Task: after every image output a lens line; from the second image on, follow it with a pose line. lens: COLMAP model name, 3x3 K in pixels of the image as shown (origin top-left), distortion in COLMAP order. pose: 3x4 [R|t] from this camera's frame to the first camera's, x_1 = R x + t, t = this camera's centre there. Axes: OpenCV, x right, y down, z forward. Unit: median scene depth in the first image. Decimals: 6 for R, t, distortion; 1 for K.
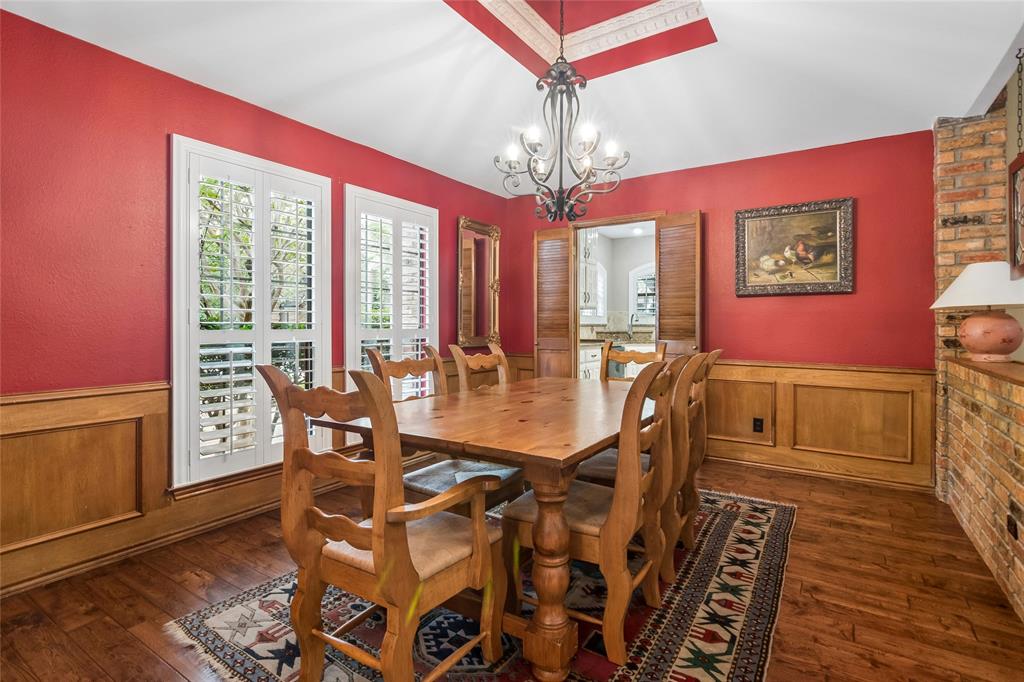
lens RADIAL K [[486.2, 0, 509.9], [0, 486.2, 324.7], [0, 0, 1]] dist [-0.002788, -0.000970]
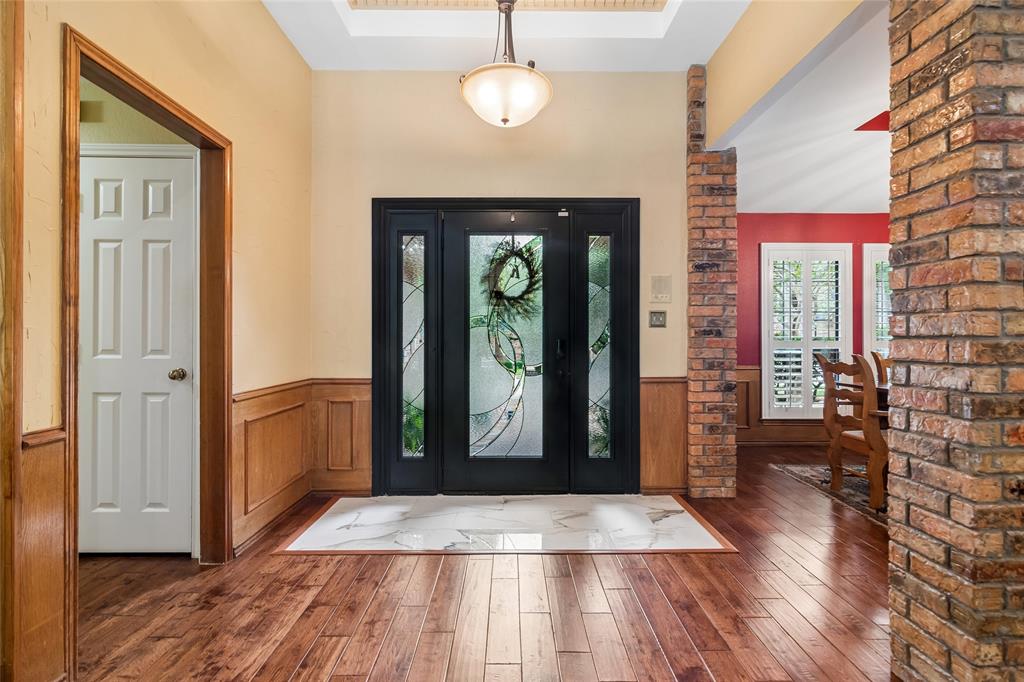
lens RADIAL K [[494.1, 0, 515.8], [0, 494.1, 340.9], [0, 0, 1]] dist [0.001386, 0.000135]
pose [[0.568252, 0.003597, -0.822847, 0.364703], [0.004278, 0.999964, 0.007326, -0.006314], [0.822843, -0.007683, 0.568216, -0.888846]]
